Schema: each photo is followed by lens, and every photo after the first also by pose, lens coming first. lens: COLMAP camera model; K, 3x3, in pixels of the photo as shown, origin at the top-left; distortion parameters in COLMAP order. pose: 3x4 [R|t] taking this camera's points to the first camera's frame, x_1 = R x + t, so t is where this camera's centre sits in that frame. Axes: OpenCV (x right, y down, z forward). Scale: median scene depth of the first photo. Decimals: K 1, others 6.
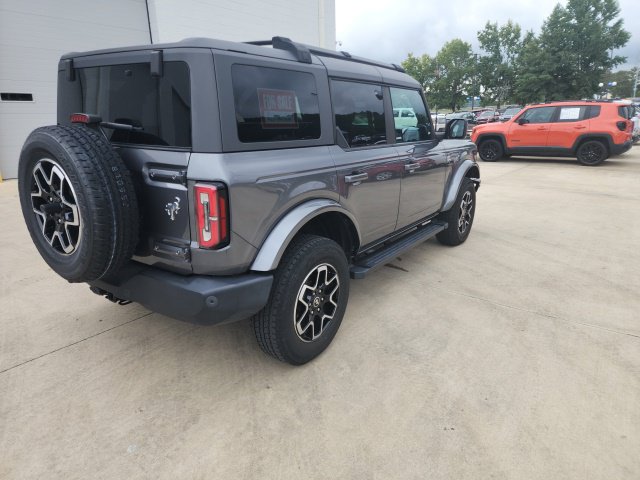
lens RADIAL K [[425.3, 0, 309.0], [0, 425.3, 232.6], [0, 0, 1]] dist [0.079260, -0.069870]
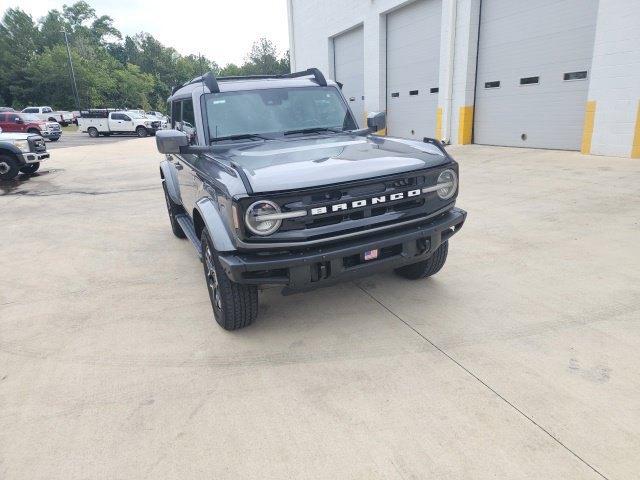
lens RADIAL K [[425.3, 0, 324.7], [0, 425.3, 237.7], [0, 0, 1]] dist [0.079260, -0.069870]
pose [[-0.485073, 0.290039, -0.824973, 1.449578], [-0.166735, 0.895411, 0.412842, -0.718913], [0.858431, 0.337811, -0.385980, 2.502276]]
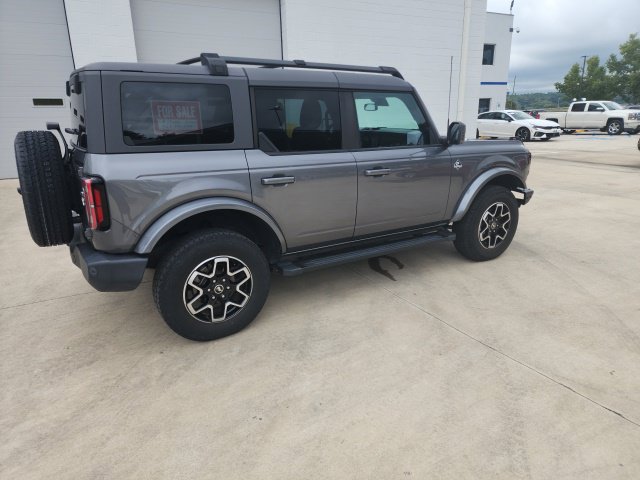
lens RADIAL K [[425.3, 0, 311.2], [0, 425.3, 237.3], [0, 0, 1]] dist [0.079260, -0.069870]
pose [[0.921573, 0.100062, -0.375088, 0.638729], [-0.093401, 0.994979, 0.035948, -0.035499], [0.376802, 0.001905, 0.926292, 0.046349]]
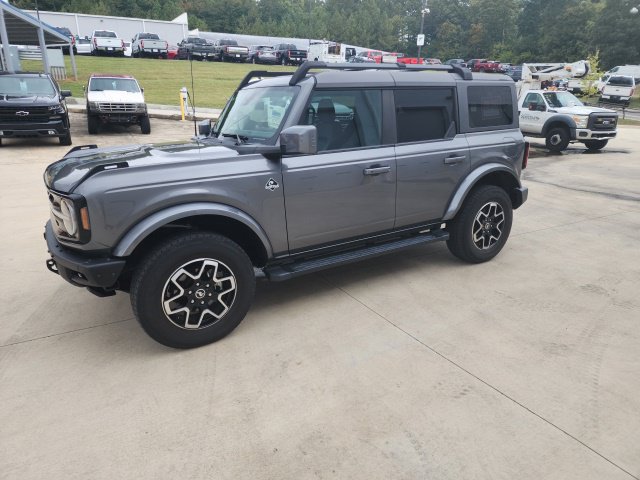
lens RADIAL K [[425.3, 0, 313.4], [0, 425.3, 234.3], [0, 0, 1]] dist [0.079260, -0.069870]
pose [[-0.926482, -0.103560, 0.361809, -0.514885], [0.108303, 0.847354, 0.519867, -0.836675], [-0.360418, 0.520833, -0.773842, 2.854233]]
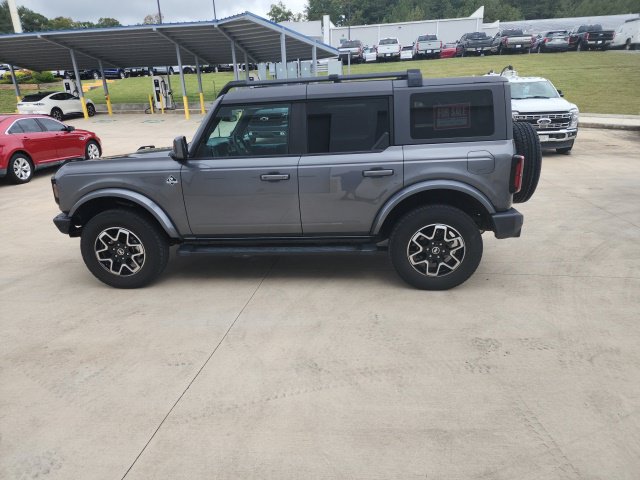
lens RADIAL K [[426.8, 0, 311.8], [0, 426.8, 244.1], [0, 0, 1]] dist [0.079875, -0.071282]
pose [[-0.504799, -0.243761, 0.828106, -1.497375], [0.266480, 0.868446, 0.418078, -0.678879], [-0.821076, 0.431719, -0.373433, 2.218954]]
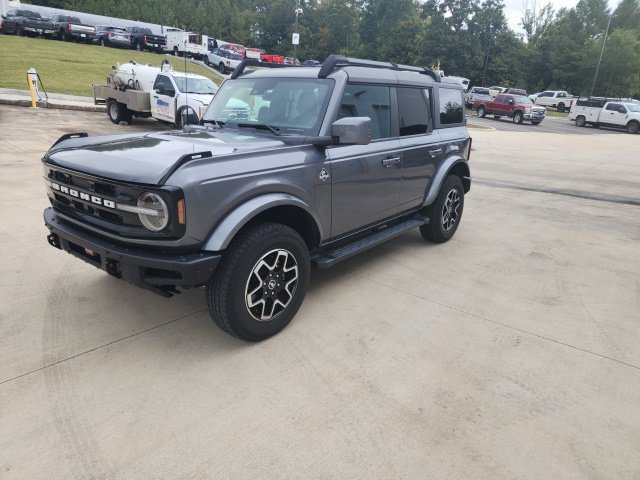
lens RADIAL K [[425.3, 0, 316.5], [0, 425.3, 241.5], [0, 0, 1]] dist [0.079260, -0.069870]
pose [[-0.997897, -0.050772, 0.040287, -0.036475], [-0.019912, 0.831673, 0.554908, -0.866188], [-0.061679, 0.552939, -0.830935, 3.020051]]
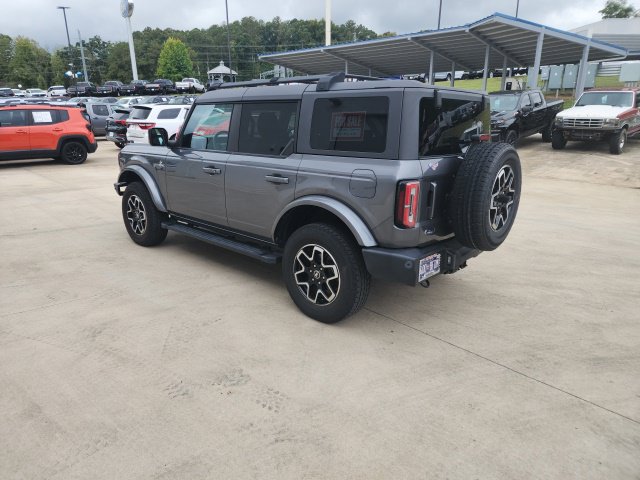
lens RADIAL K [[426.8, 0, 310.0], [0, 426.8, 233.6], [0, 0, 1]] dist [0.079875, -0.071282]
pose [[0.117487, -0.258907, 0.958730, -1.699267], [0.253324, 0.941291, 0.223154, -0.353698], [-0.960221, 0.216652, 0.176177, 1.134079]]
